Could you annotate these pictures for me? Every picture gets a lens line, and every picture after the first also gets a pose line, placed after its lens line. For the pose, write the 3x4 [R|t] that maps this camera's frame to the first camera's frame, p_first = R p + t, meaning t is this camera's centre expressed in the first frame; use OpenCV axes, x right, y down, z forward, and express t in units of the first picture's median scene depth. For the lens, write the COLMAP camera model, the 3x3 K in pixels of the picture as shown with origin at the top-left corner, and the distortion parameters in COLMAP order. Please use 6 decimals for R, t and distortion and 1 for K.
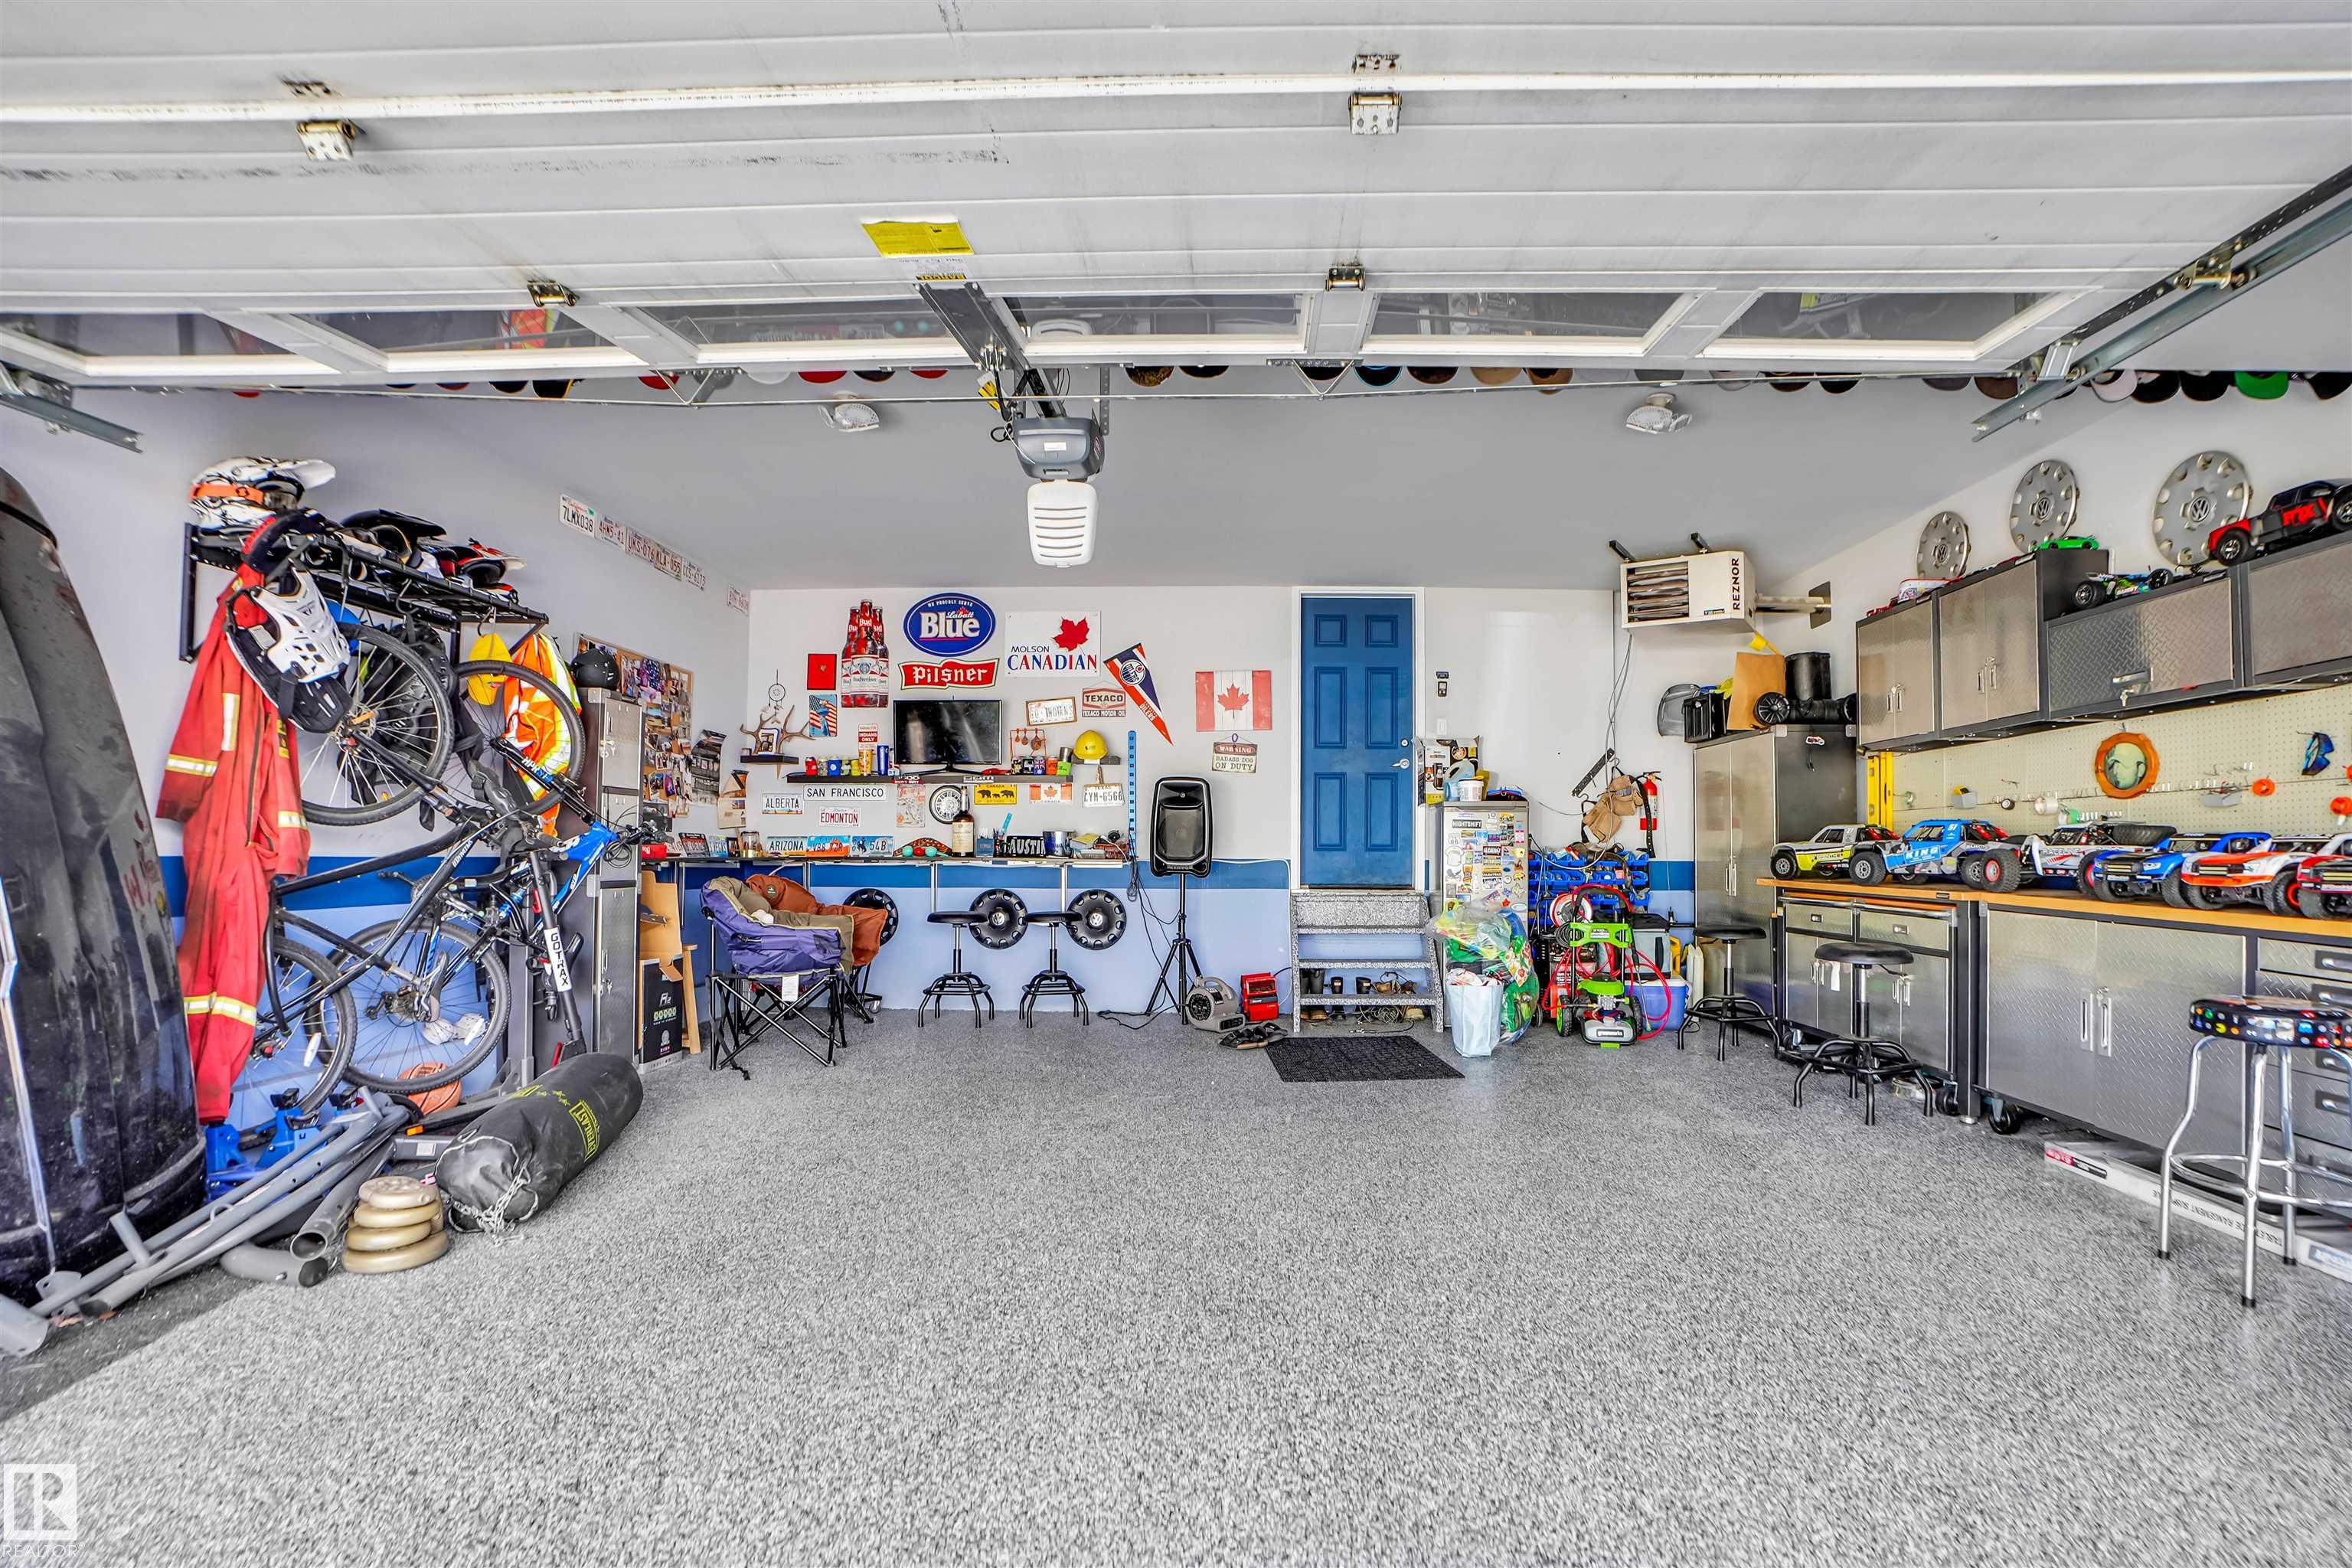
lens RADIAL K [[1137.0, 0, 1184.8], [0, 1137.0, 837.0], [0, 0, 1]] dist [-0.074959, 0.035157]
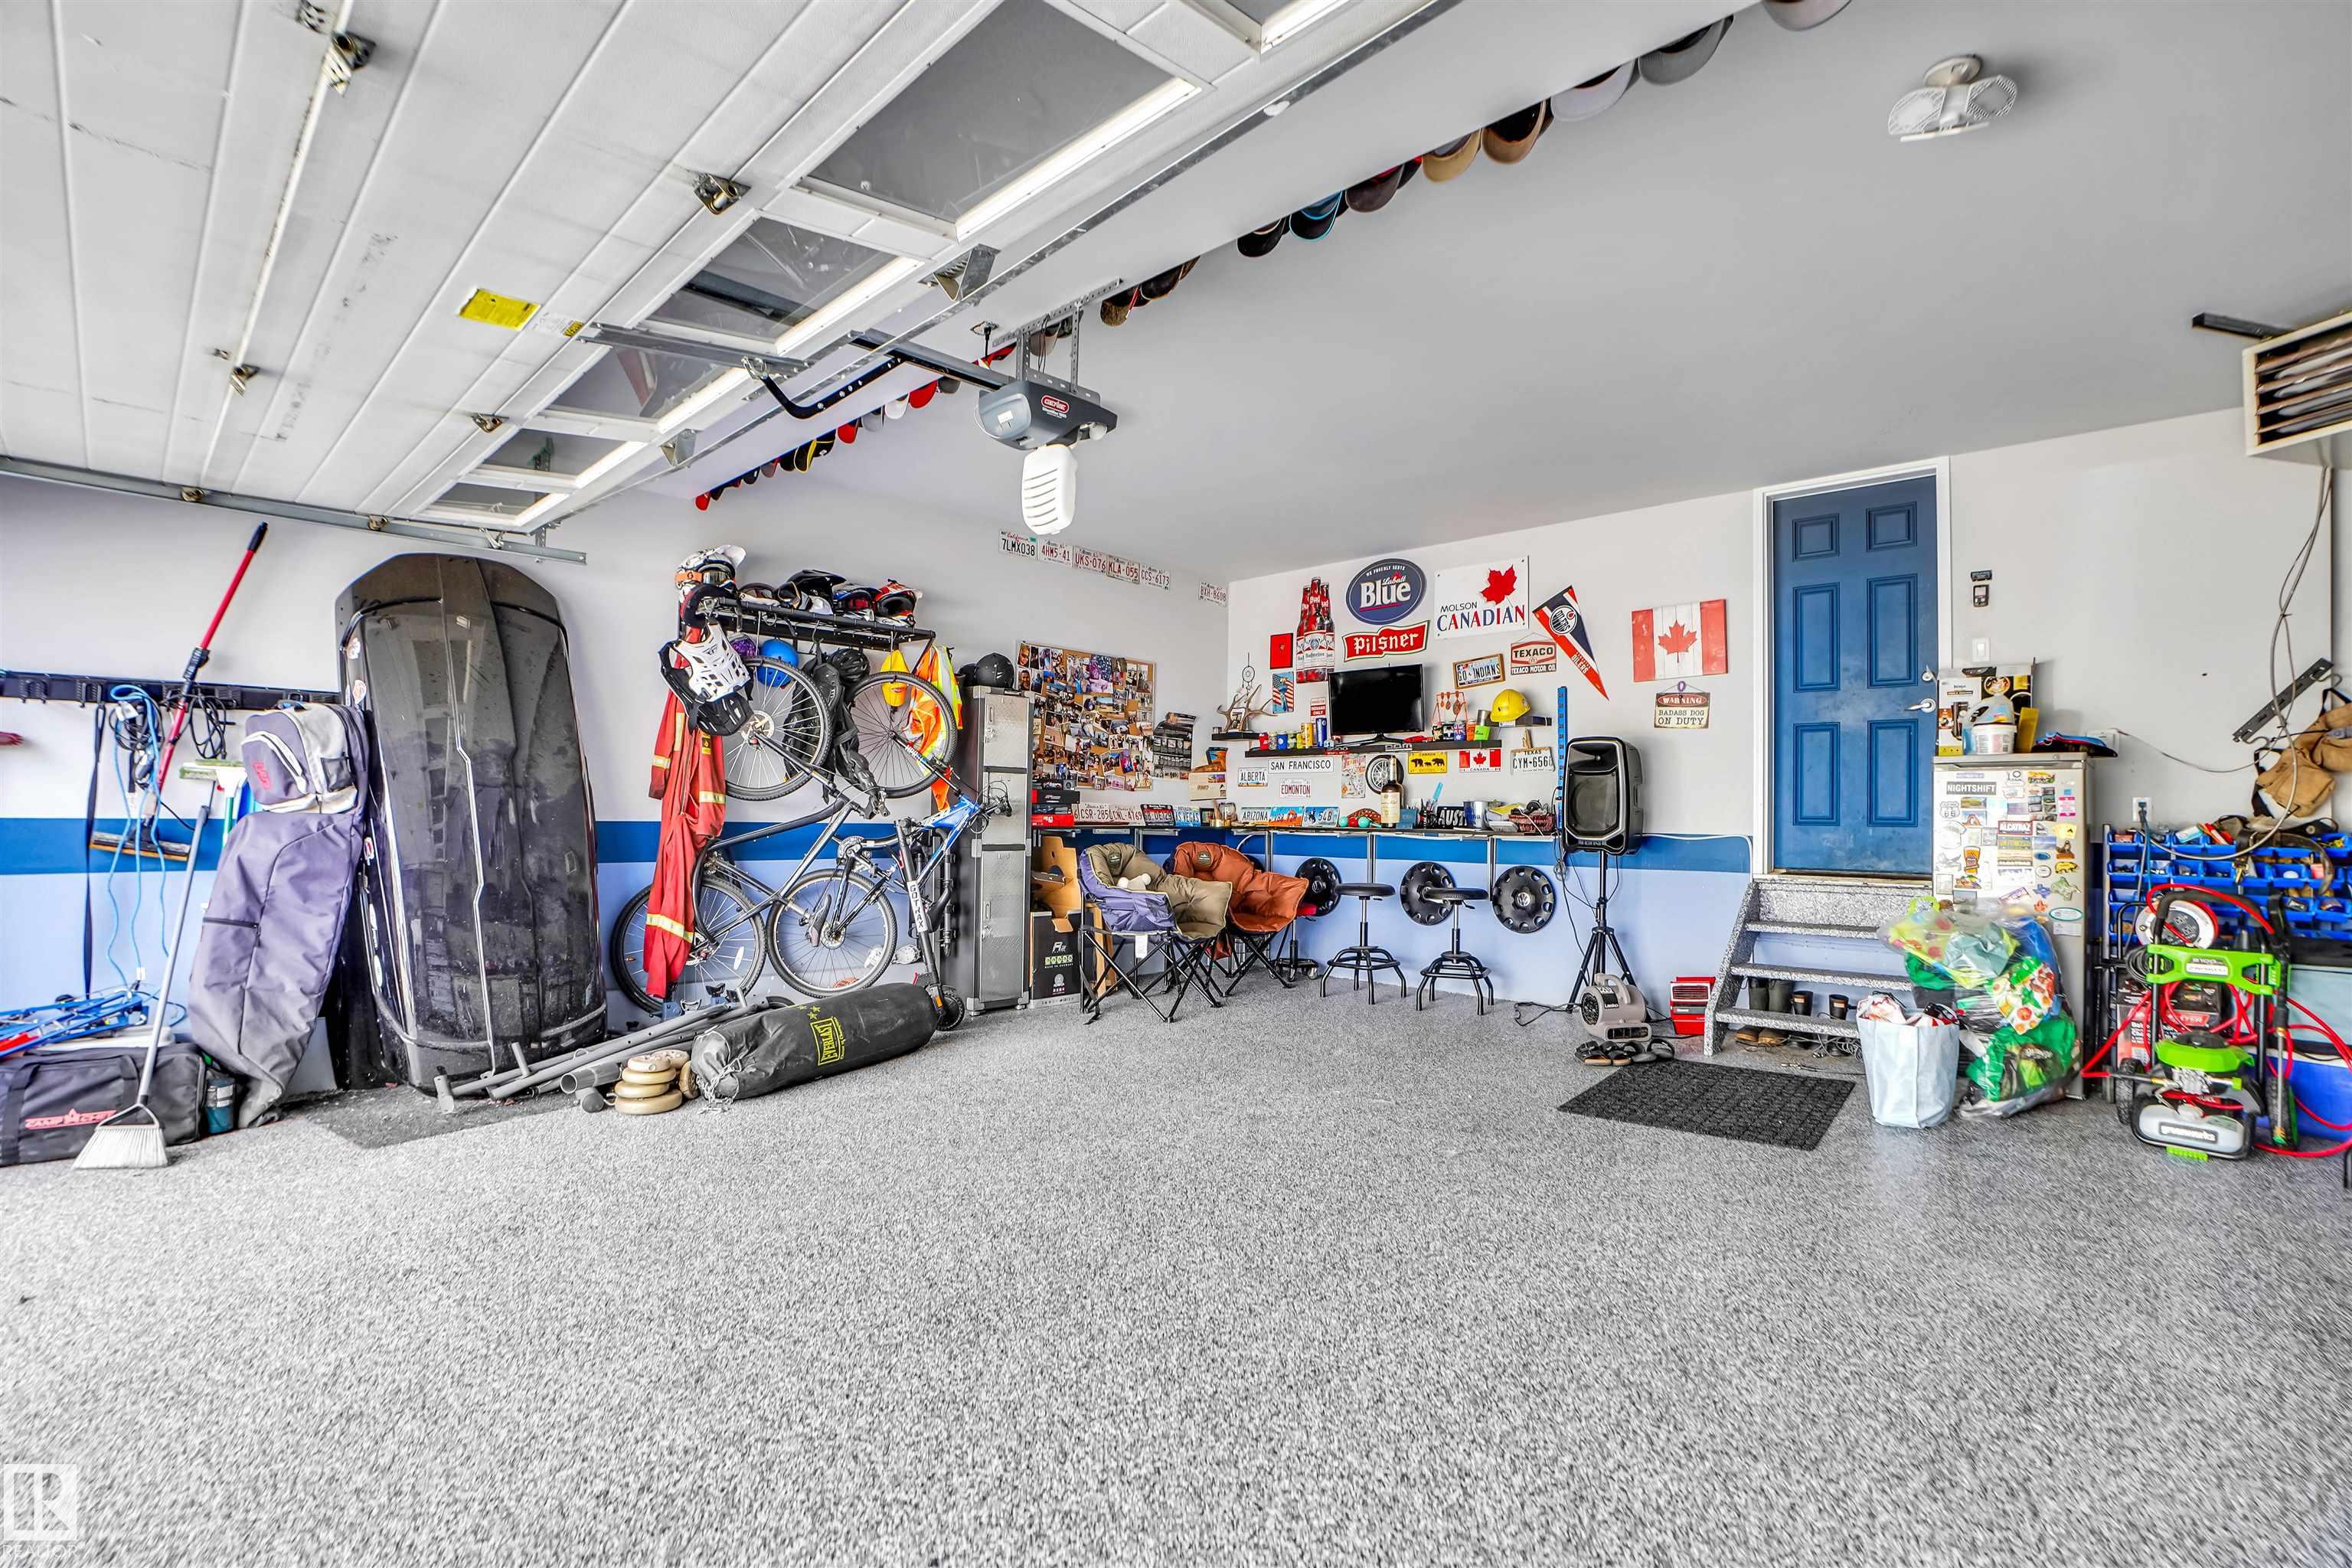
lens RADIAL K [[1095.6, 0, 1188.1], [0, 1095.6, 798.2], [0, 0, 1]] dist [-0.072191, 0.029157]
pose [[0.740134, -0.005981, -0.672433, 0.305220], [0.001071, 0.999970, -0.007716, -0.001066], [0.672459, 0.004990, 0.740118, 0.185952]]
